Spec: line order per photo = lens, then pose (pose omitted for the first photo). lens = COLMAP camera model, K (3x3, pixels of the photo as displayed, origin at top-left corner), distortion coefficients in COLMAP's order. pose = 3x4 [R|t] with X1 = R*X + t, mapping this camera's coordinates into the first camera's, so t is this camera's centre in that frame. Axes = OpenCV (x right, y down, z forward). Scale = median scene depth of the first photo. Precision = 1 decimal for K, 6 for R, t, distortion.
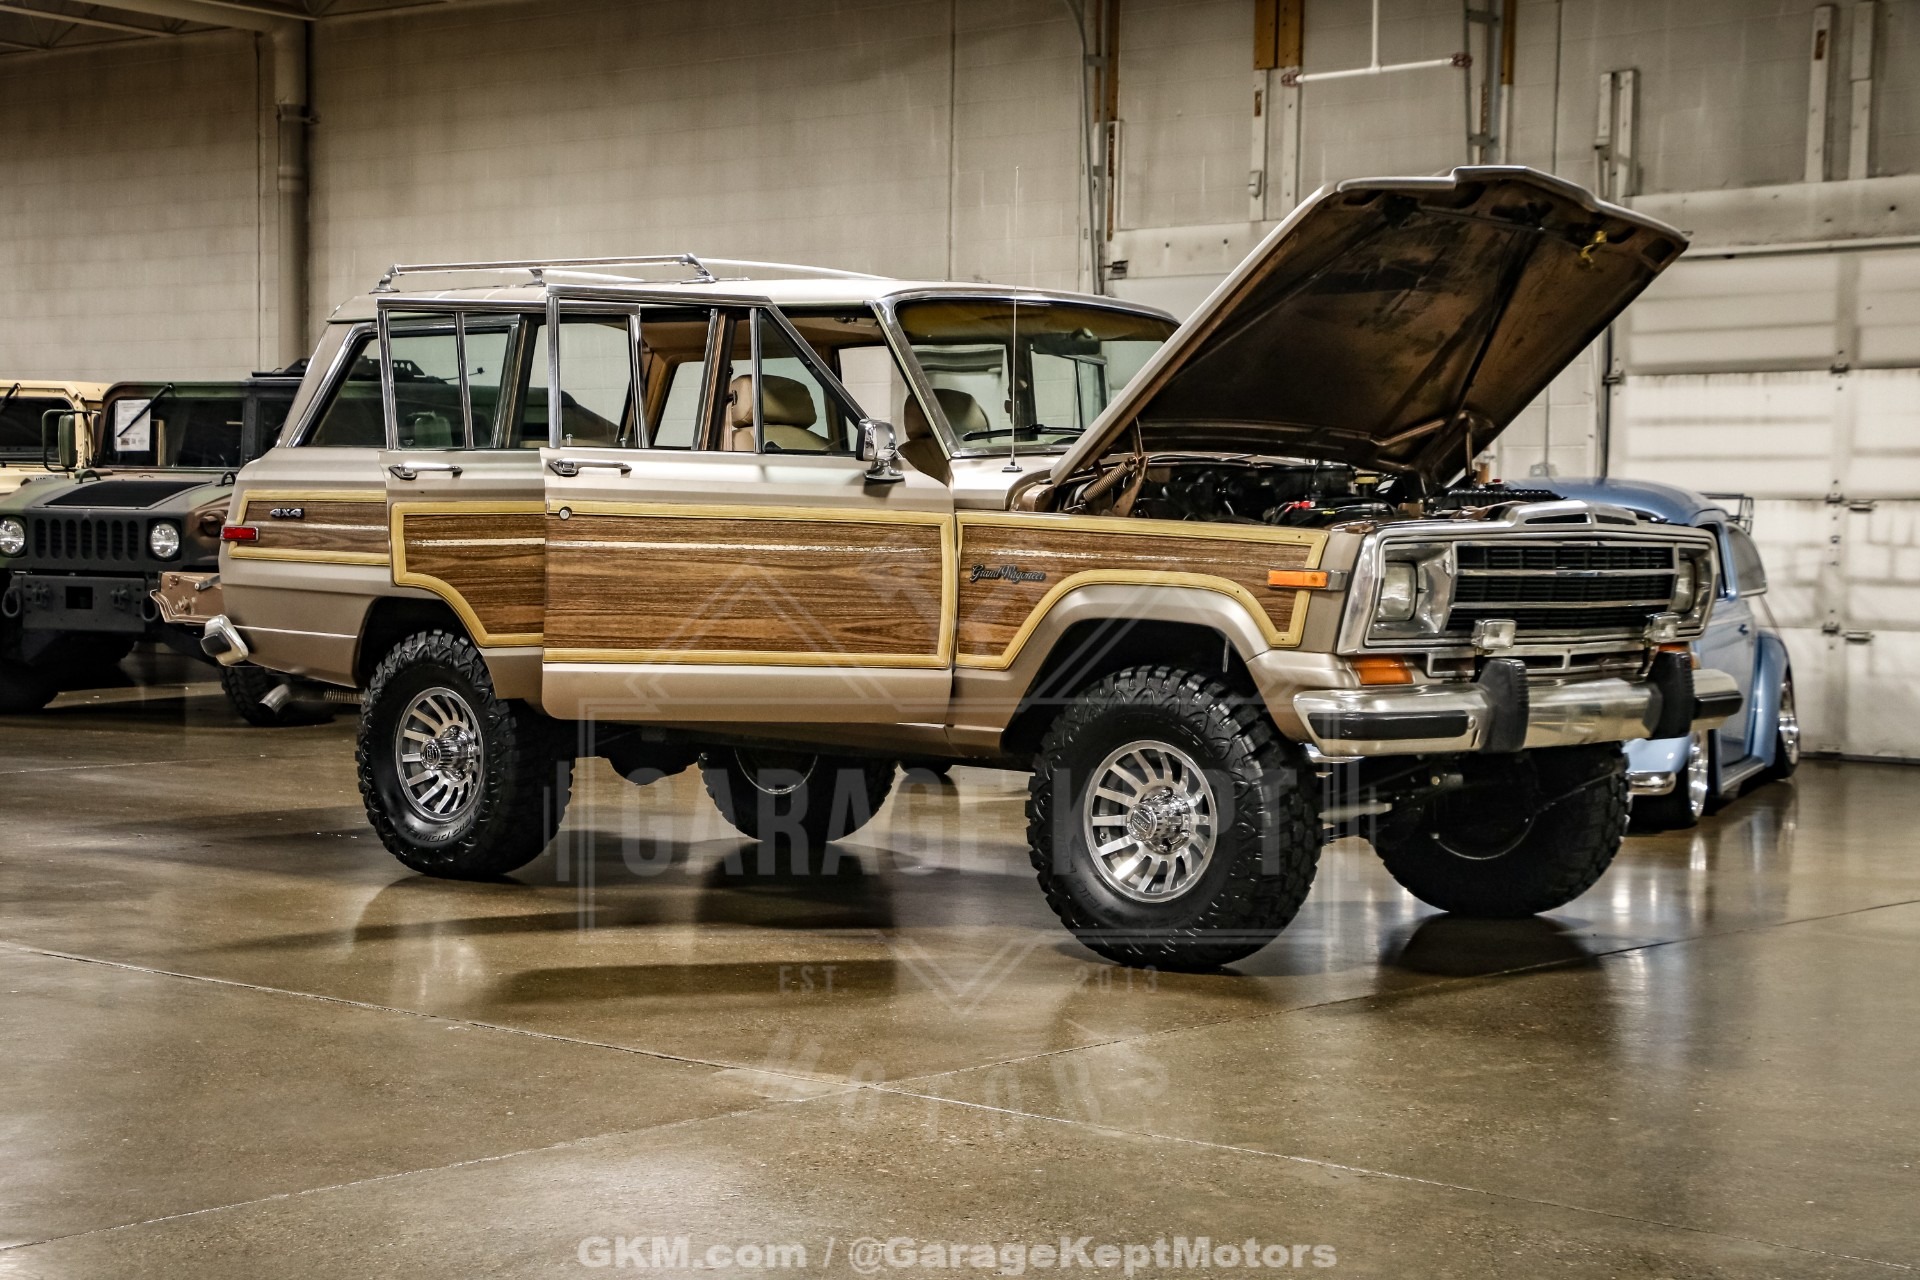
lens RADIAL K [[2899.5, 0, 897.9], [0, 2899.5, 639.6], [0, 0, 1]] dist [0.175588, 0.242070]
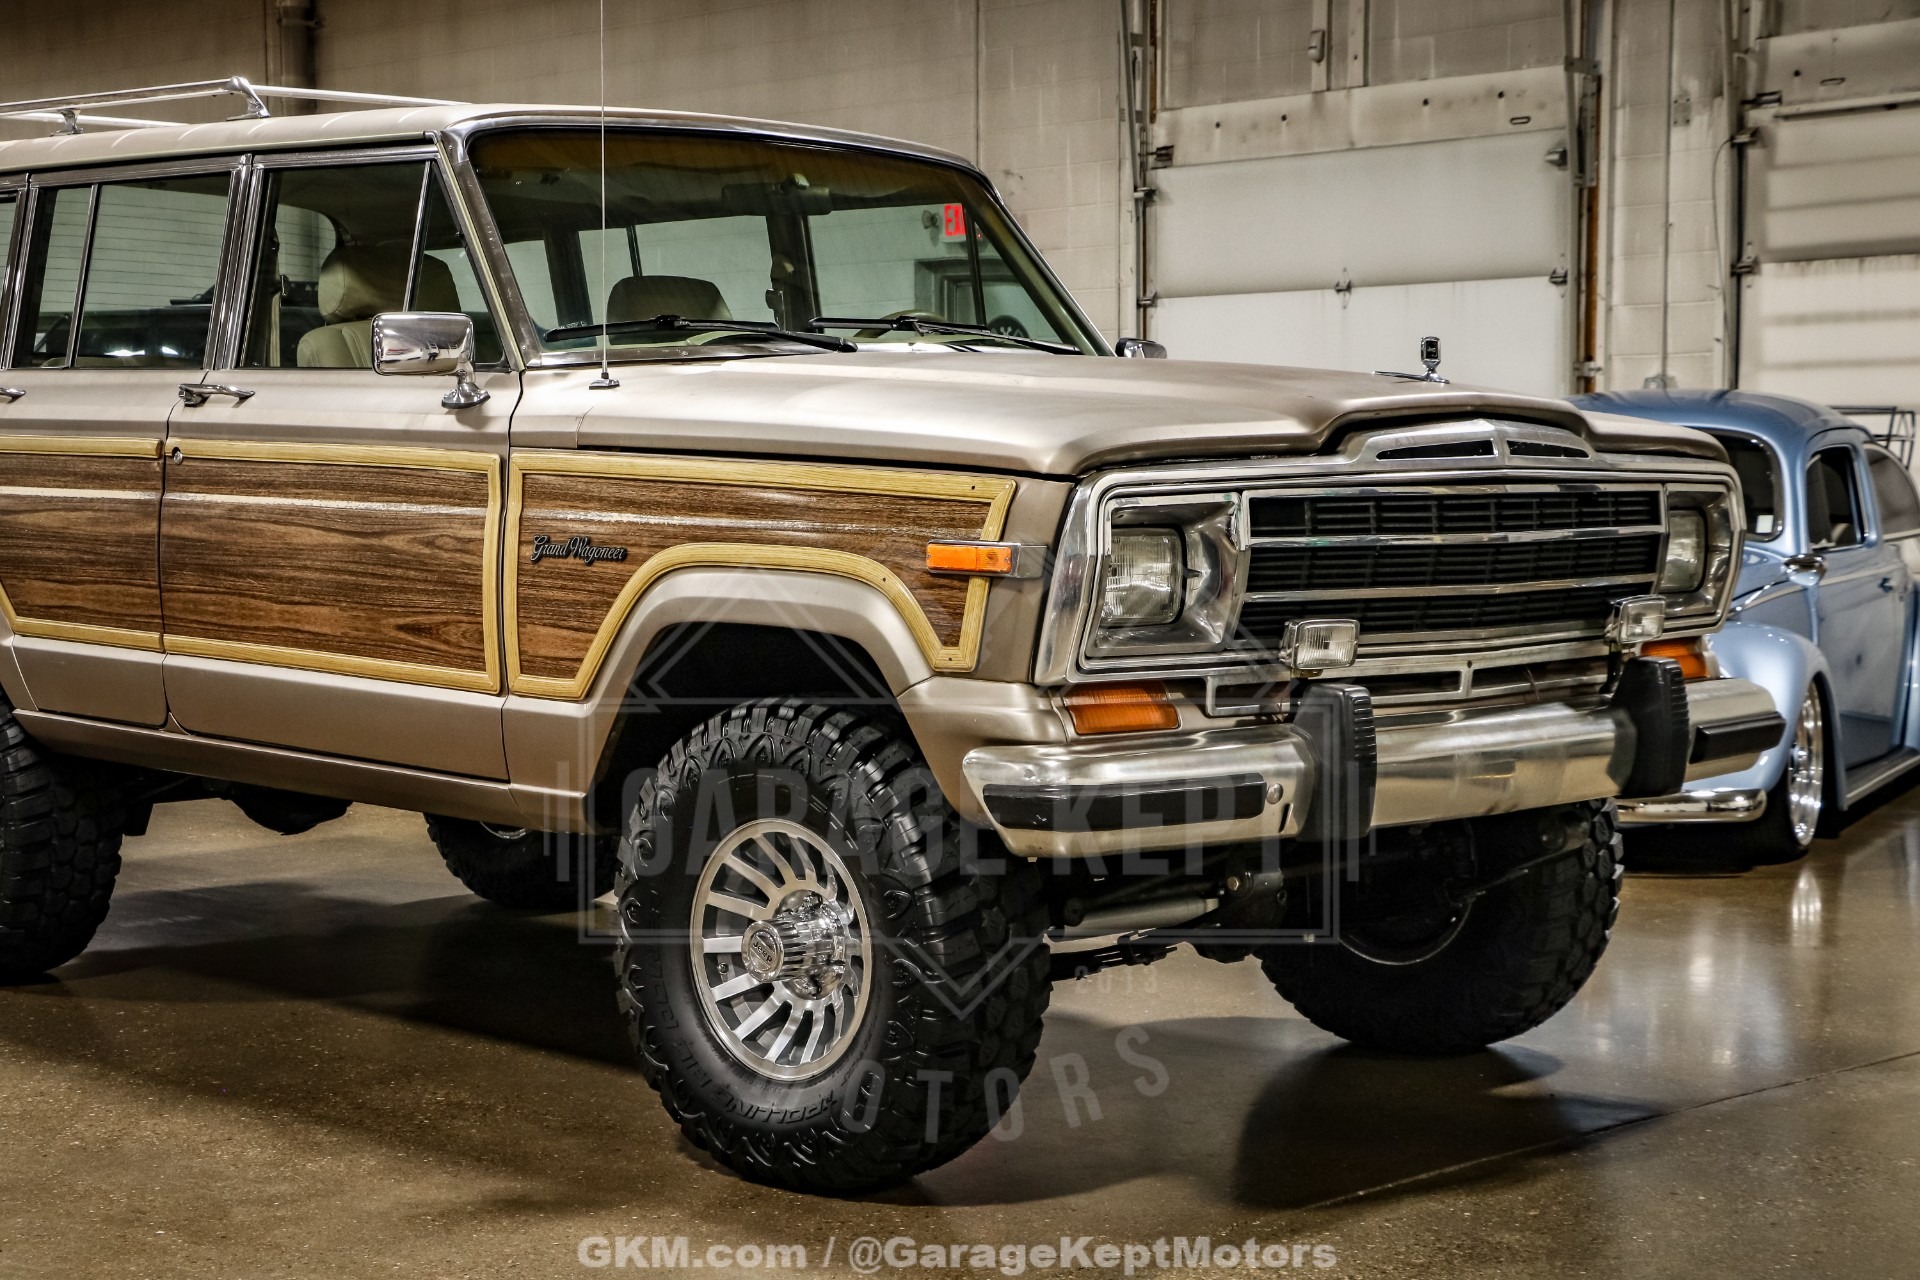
lens RADIAL K [[2899.5, 0, 897.9], [0, 2899.5, 639.6], [0, 0, 1]] dist [0.175588, 0.242070]
pose [[0.997205, -0.011647, -0.073796, 0.149532], [0.013263, 0.999682, 0.021449, -0.015435], [0.073523, -0.022368, 0.997043, 0.365153]]
